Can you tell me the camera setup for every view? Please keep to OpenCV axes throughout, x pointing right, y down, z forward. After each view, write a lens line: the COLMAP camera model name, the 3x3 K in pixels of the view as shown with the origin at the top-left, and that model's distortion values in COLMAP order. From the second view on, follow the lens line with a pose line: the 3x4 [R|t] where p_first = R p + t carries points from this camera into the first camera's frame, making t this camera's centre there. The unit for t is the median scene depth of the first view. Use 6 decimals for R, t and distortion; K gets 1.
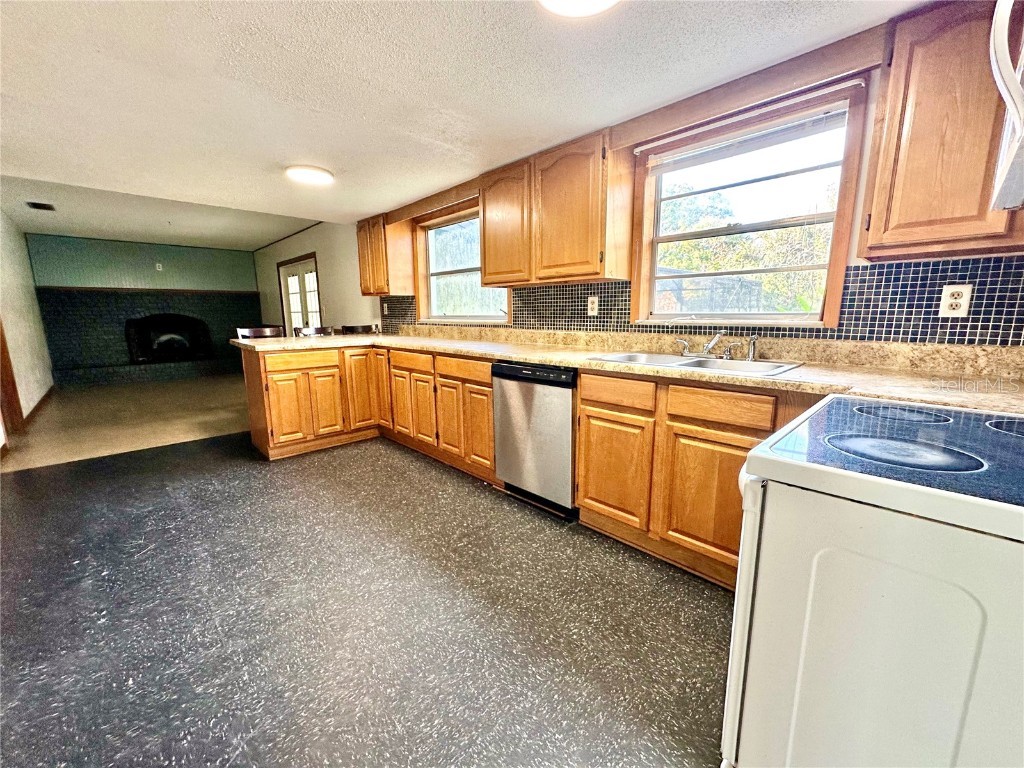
lens RADIAL K [[411.9, 0, 511.8], [0, 411.9, 386.4], [0, 0, 1]] dist [0.001323, -0.000120]
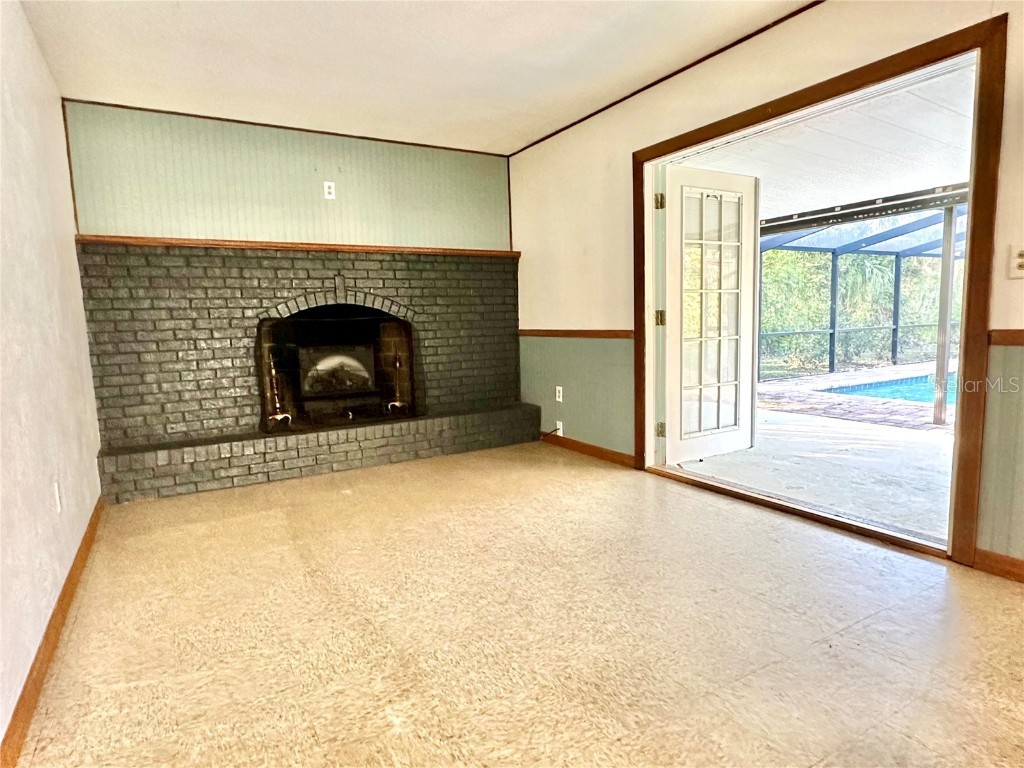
lens RADIAL K [[593.4, 0, 510.1], [0, 593.4, 387.6], [0, 0, 1]] dist [0.001074, 0.001891]
pose [[0.971288, 0.007657, -0.237783, -0.553136], [-0.021137, 0.998307, -0.054193, -0.069741], [0.236966, 0.057663, 0.969805, 0.497425]]
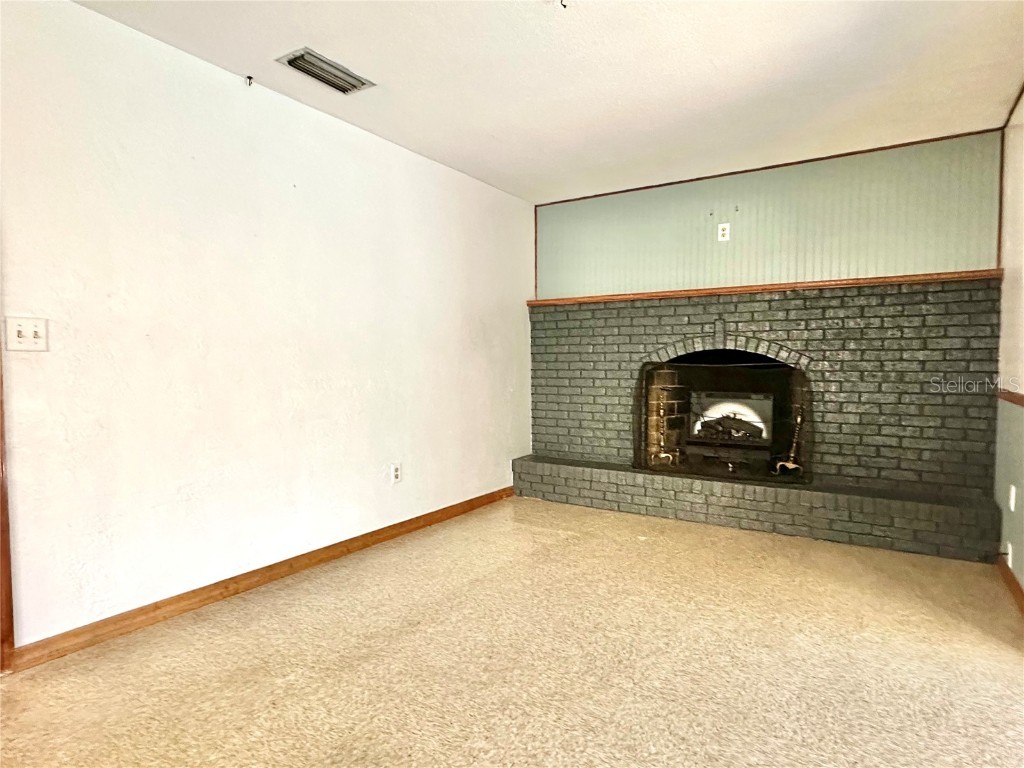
lens RADIAL K [[593.4, 0, 510.1], [0, 593.4, 387.6], [0, 0, 1]] dist [0.001074, 0.001891]
pose [[0.230111, 0.051843, -0.971783, -0.352171], [-0.169641, 0.985428, 0.012401, -0.118607], [0.958265, 0.162000, 0.235552, 0.708739]]
